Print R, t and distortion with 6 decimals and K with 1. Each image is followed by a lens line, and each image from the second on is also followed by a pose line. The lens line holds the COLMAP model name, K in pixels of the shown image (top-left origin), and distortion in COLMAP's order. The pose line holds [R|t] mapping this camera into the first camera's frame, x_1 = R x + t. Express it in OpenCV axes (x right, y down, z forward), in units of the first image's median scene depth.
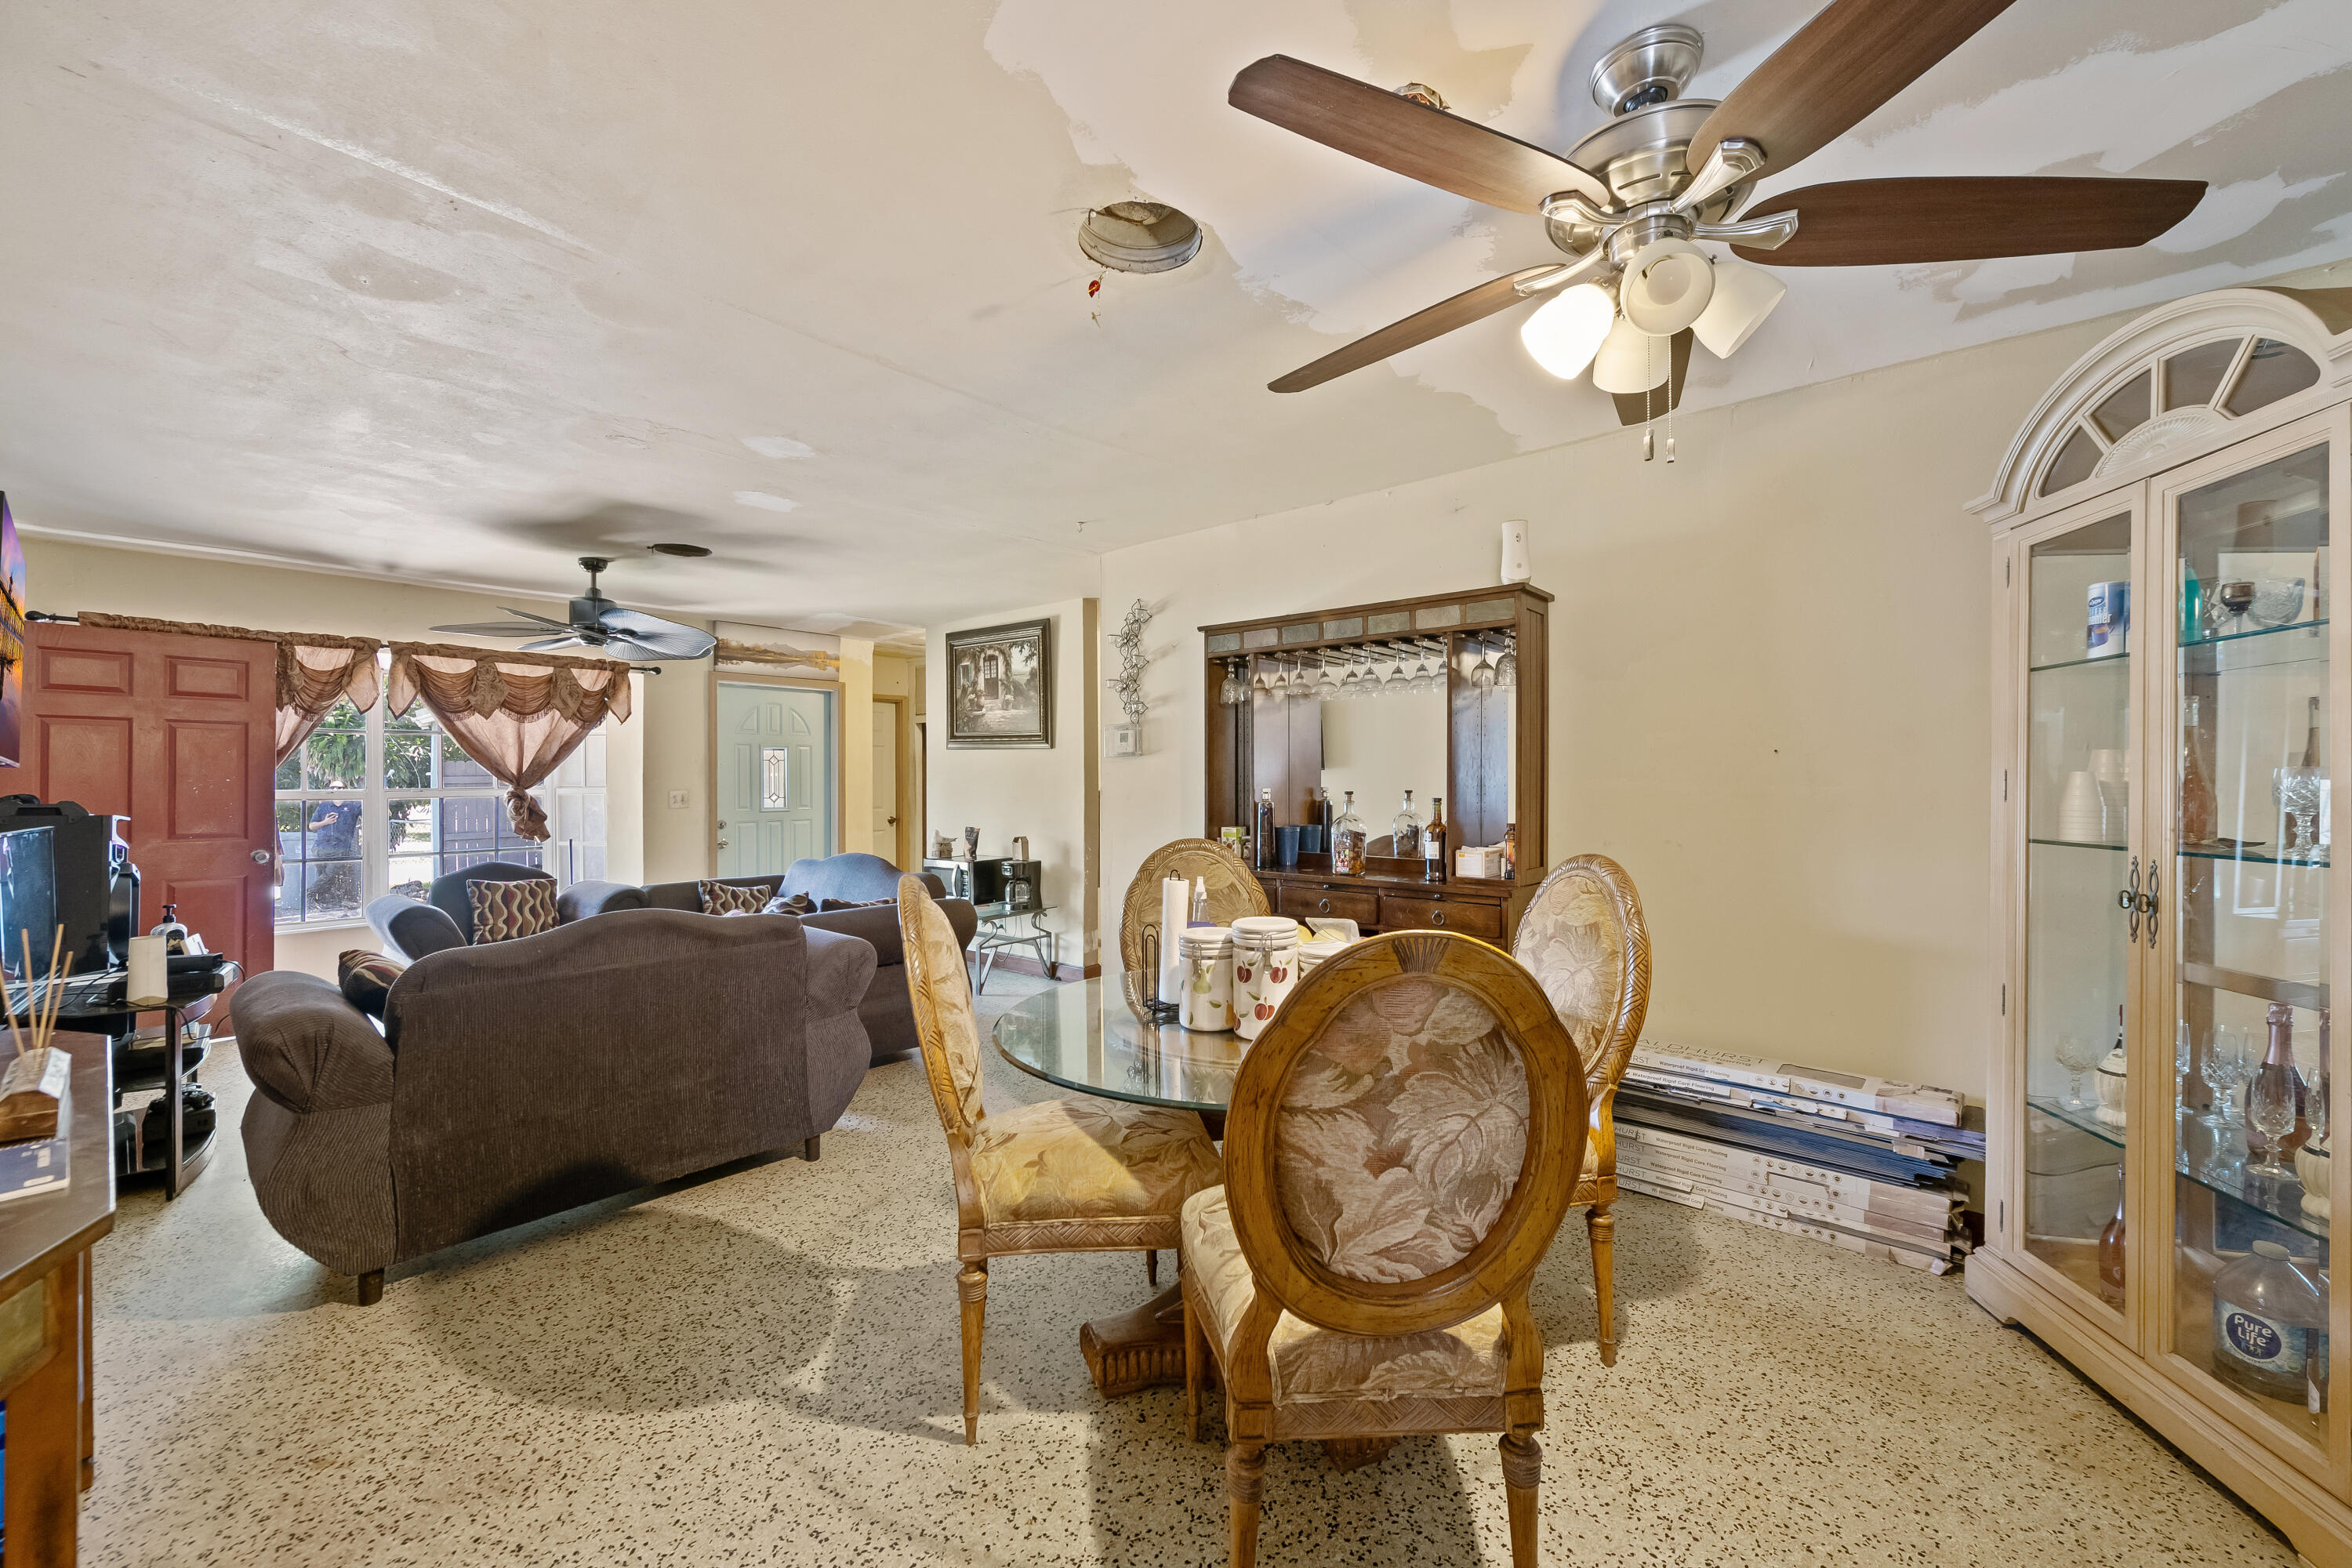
lens RADIAL K [[934.0, 0, 1186.8], [0, 934.0, 783.4], [0, 0, 1]] dist [-0.009489, -0.000008]
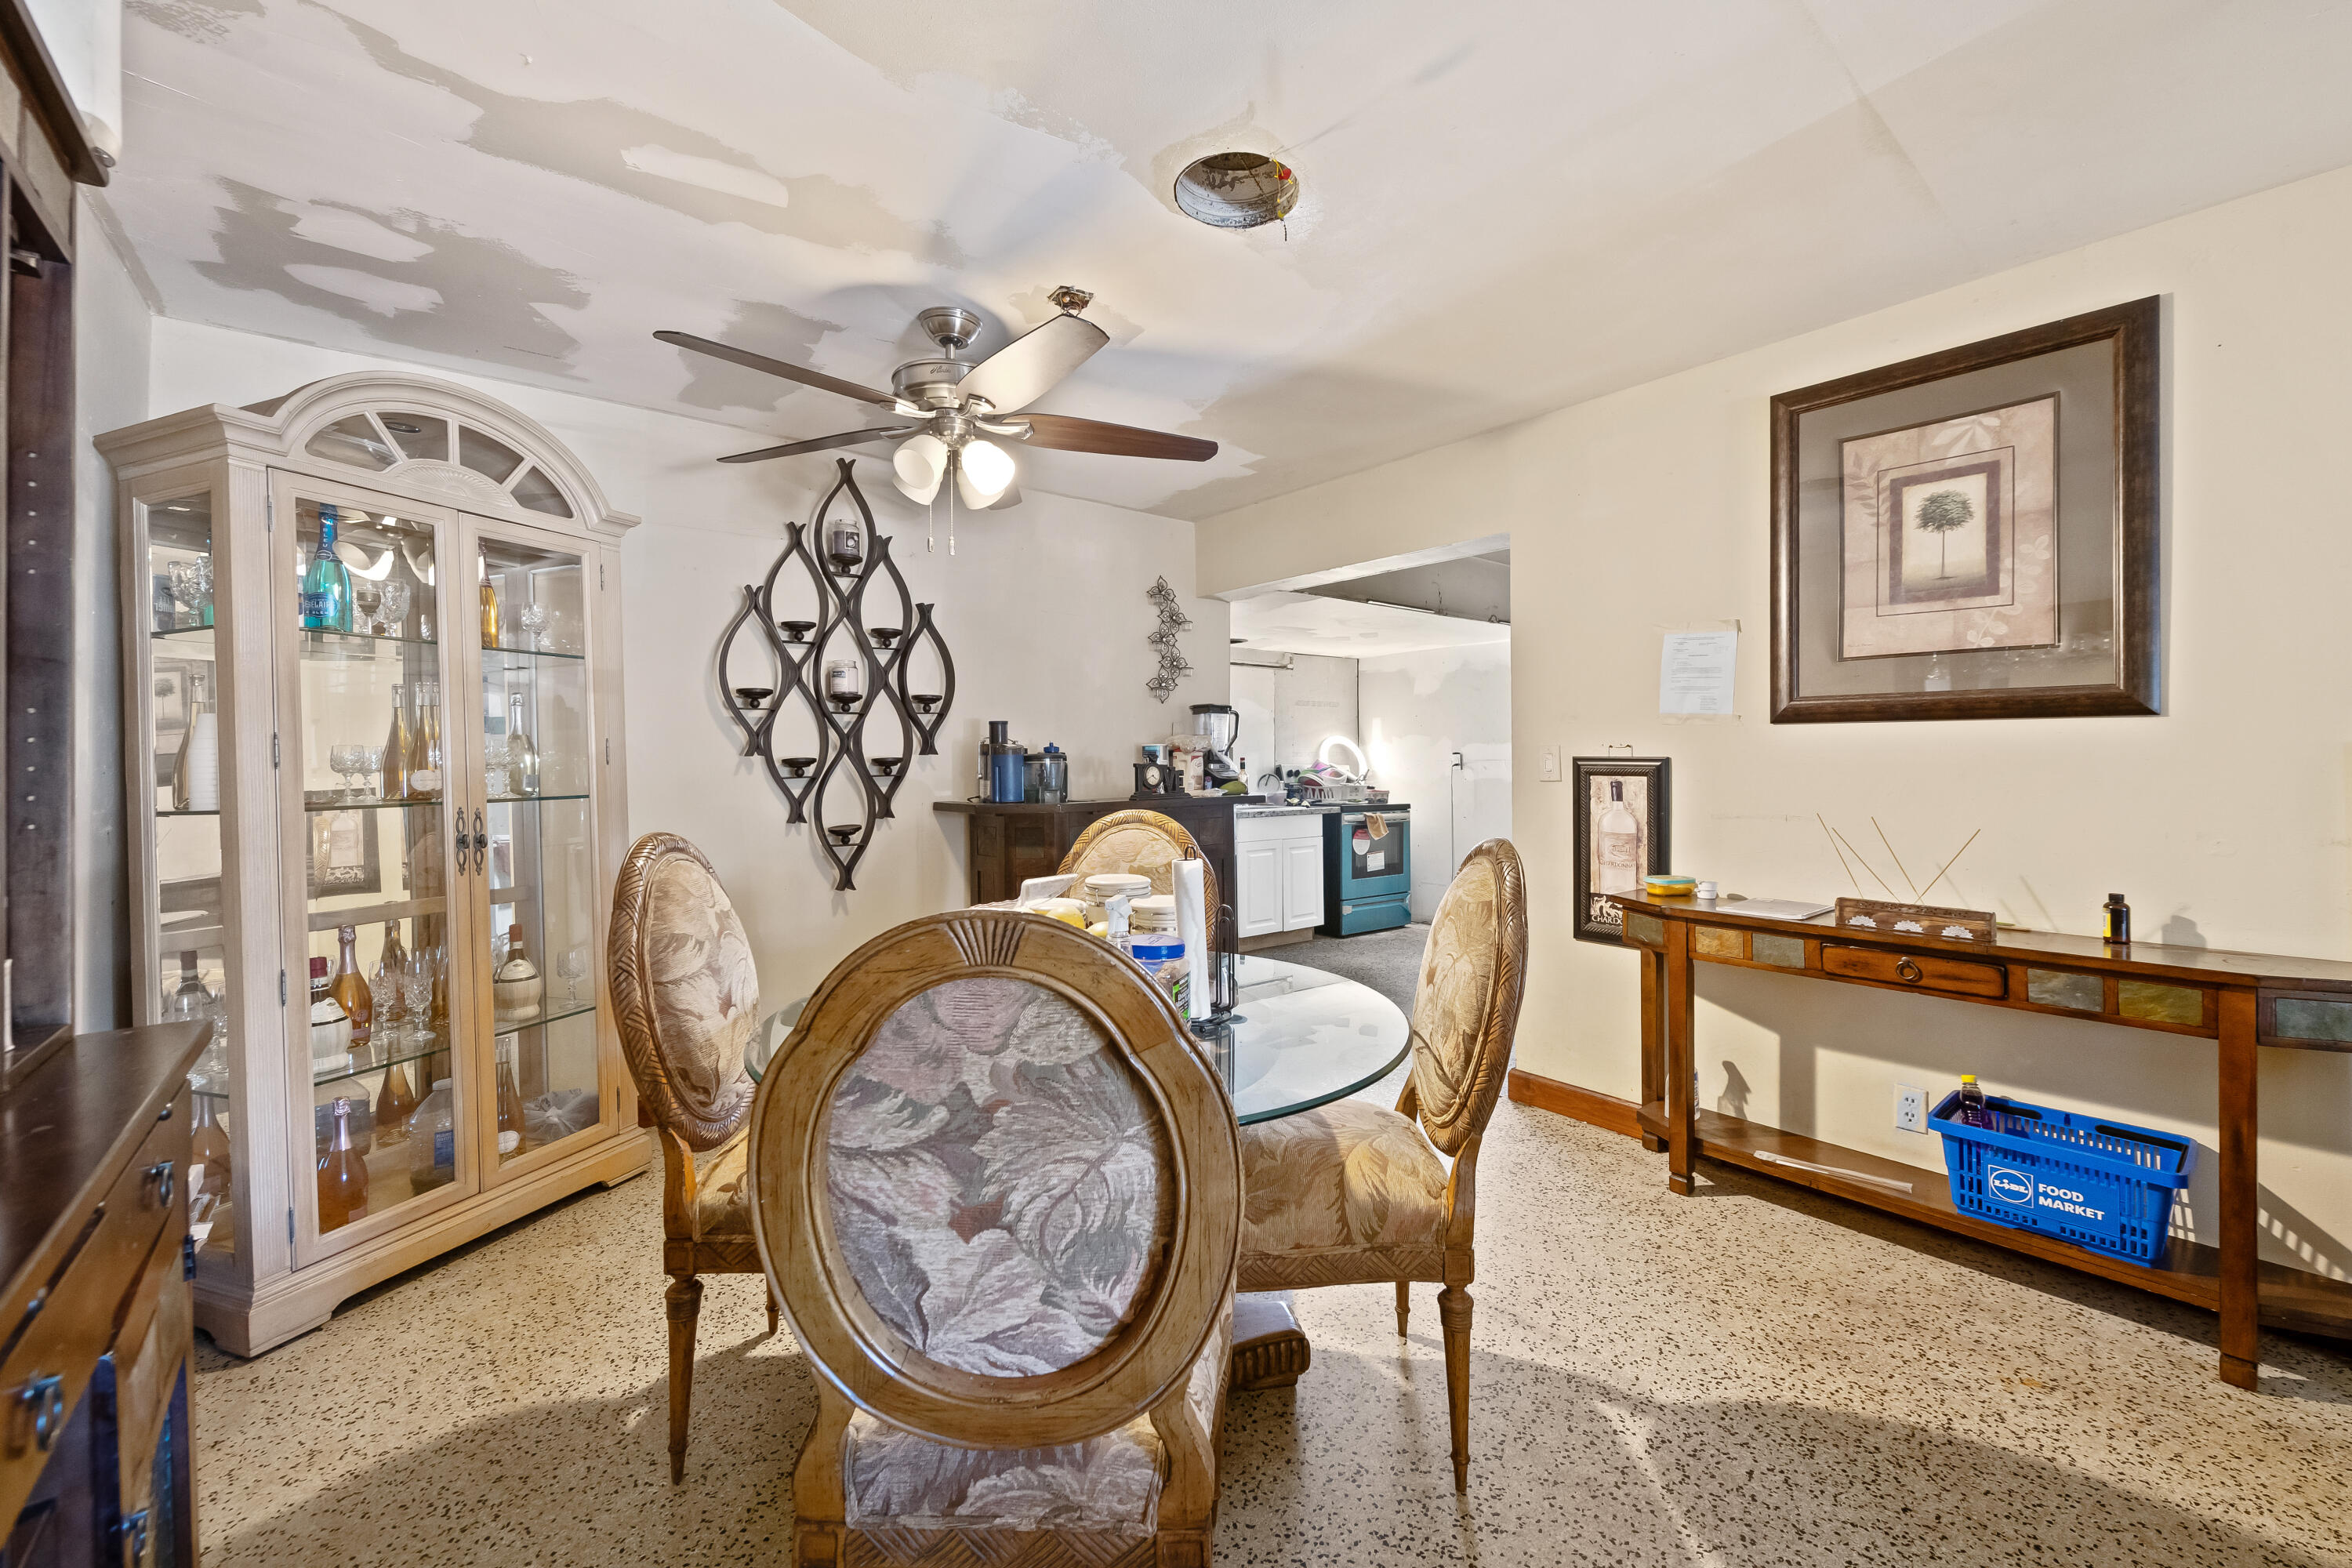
lens RADIAL K [[947.3, 0, 1180.8], [0, 947.3, 747.2], [0, 0, 1]] dist [0.000216, 0.000051]
pose [[-0.984251, 0.008425, 0.176577, -0.069554], [0.007437, 0.999953, -0.006258, 0.004946], [-0.176622, -0.004846, -0.984267, 0.856030]]
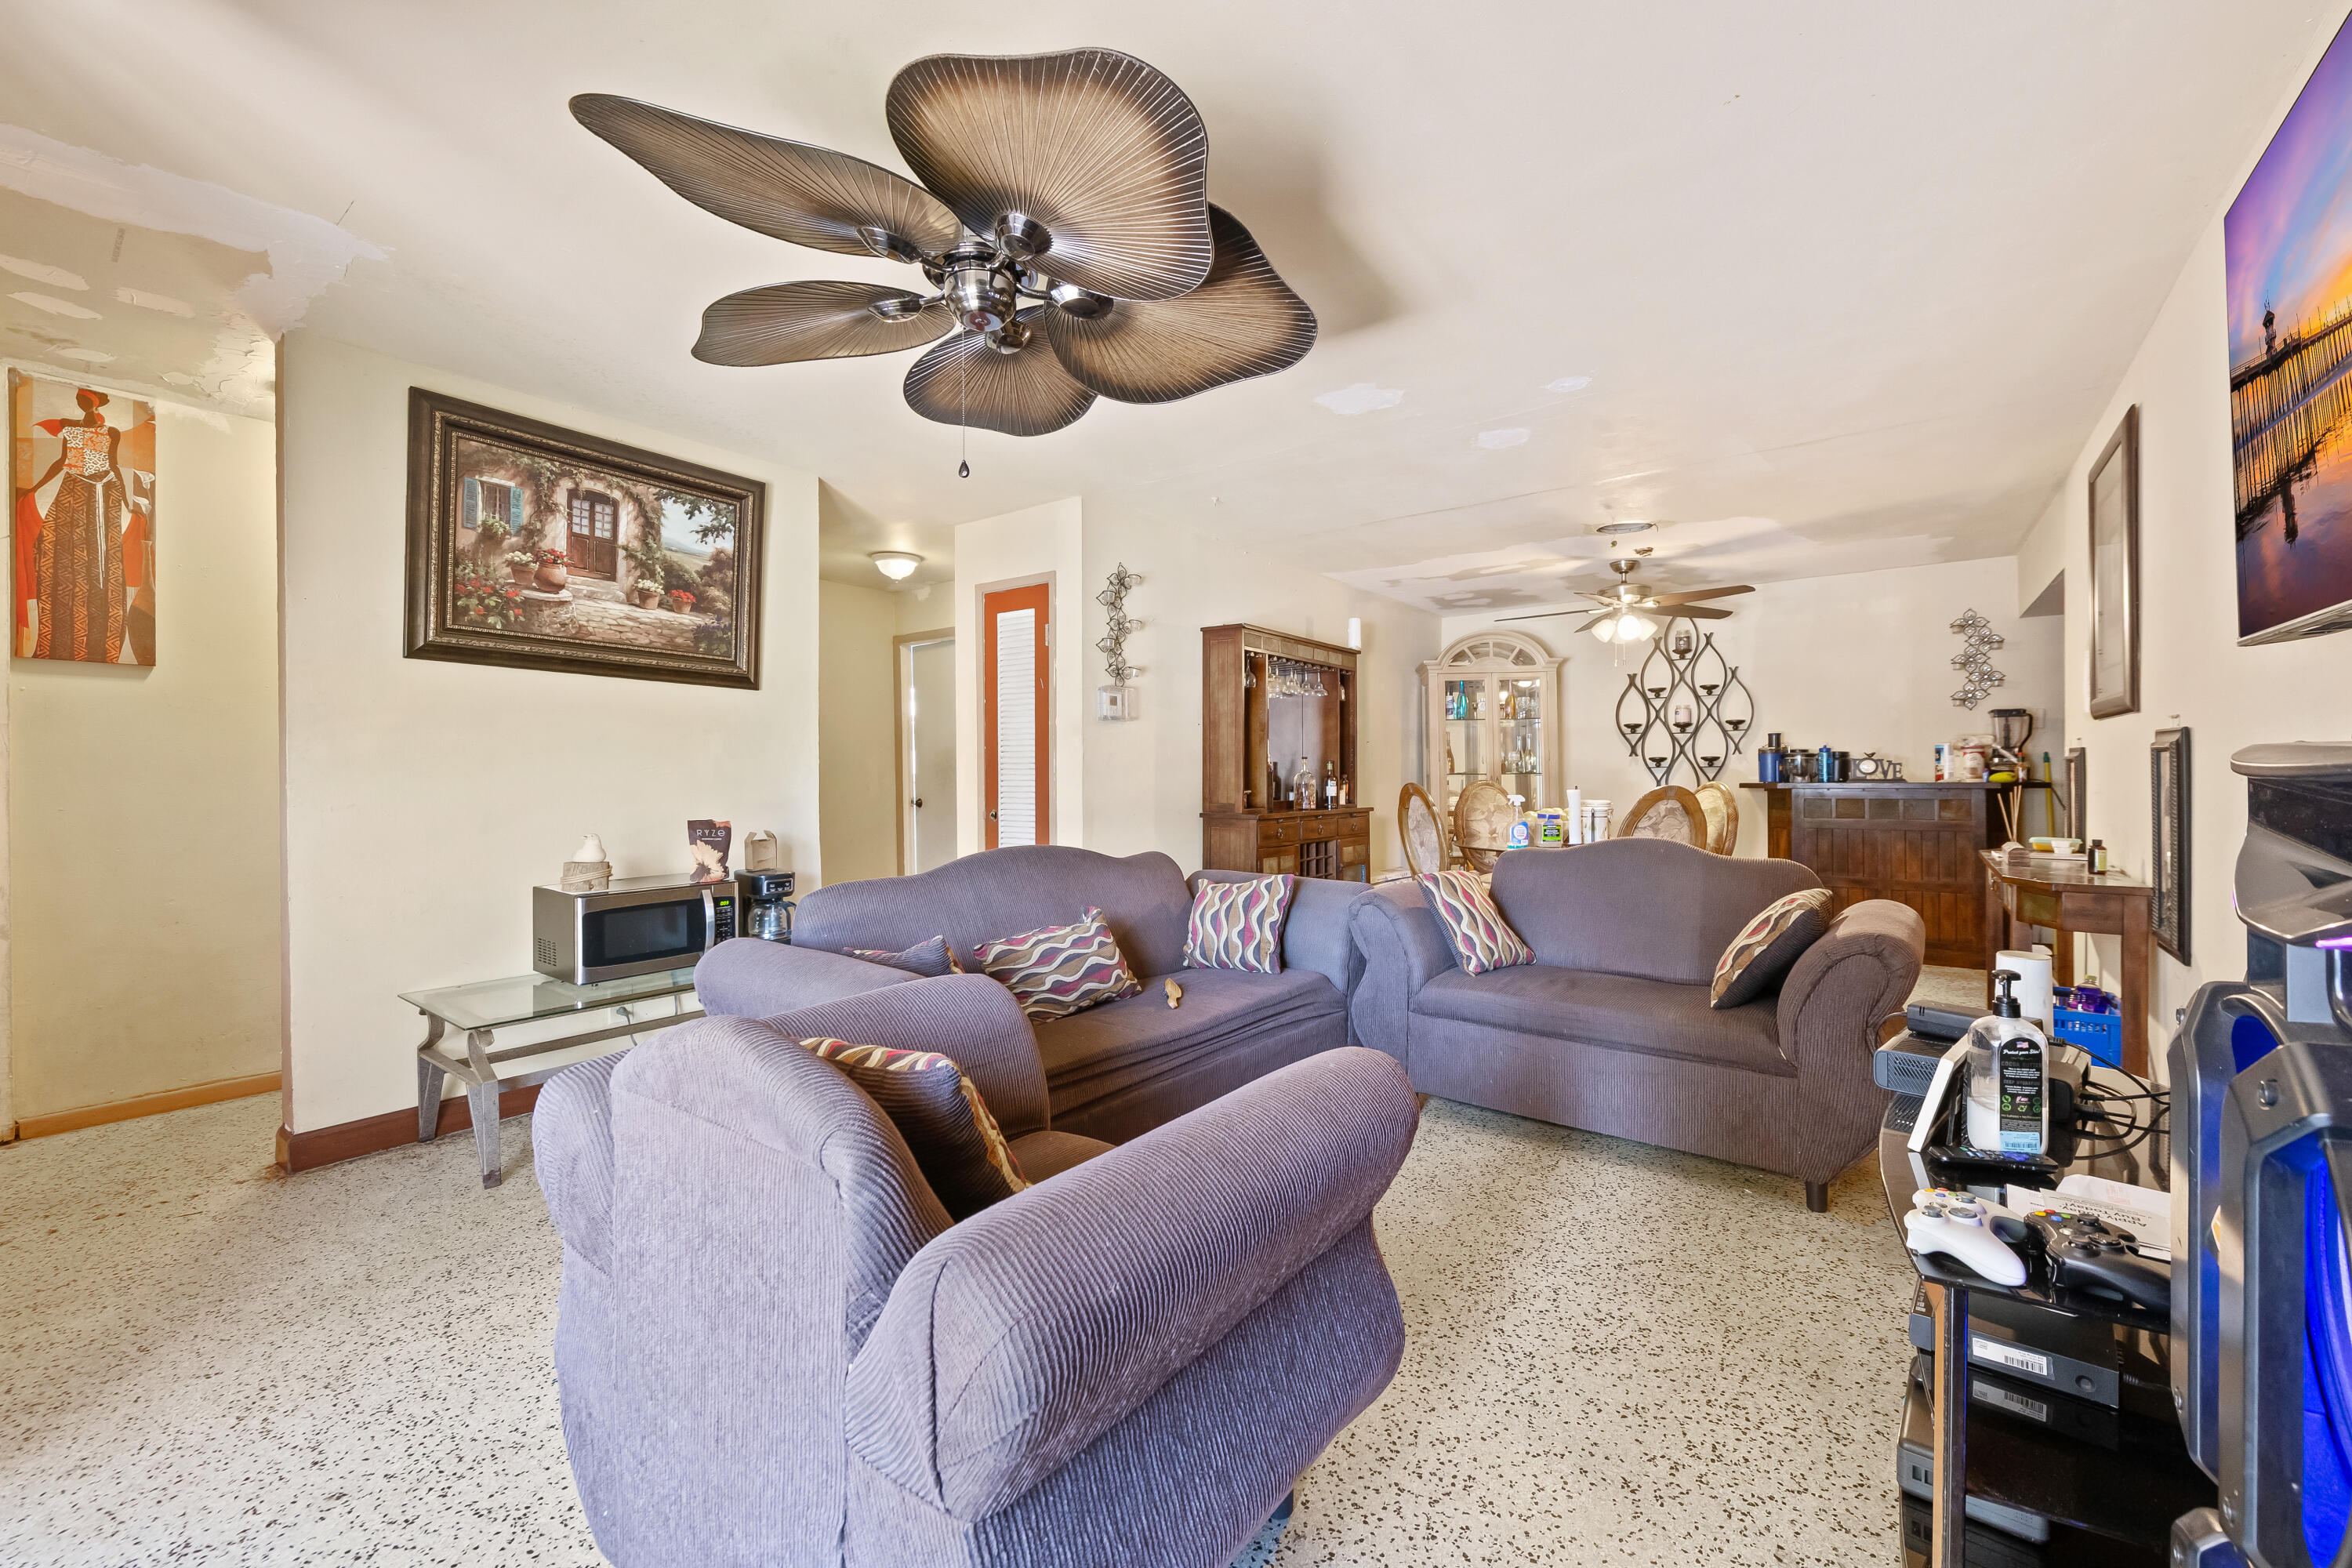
lens RADIAL K [[934.0, 0, 1186.8], [0, 934.0, 783.4], [0, 0, 1]] dist [-0.009489, -0.000008]
pose [[-0.076784, -0.003599, 0.997041, -1.056256], [0.010808, 0.999932, 0.004442, 0.033866], [-0.996989, 0.011117, -0.076740, 1.017925]]
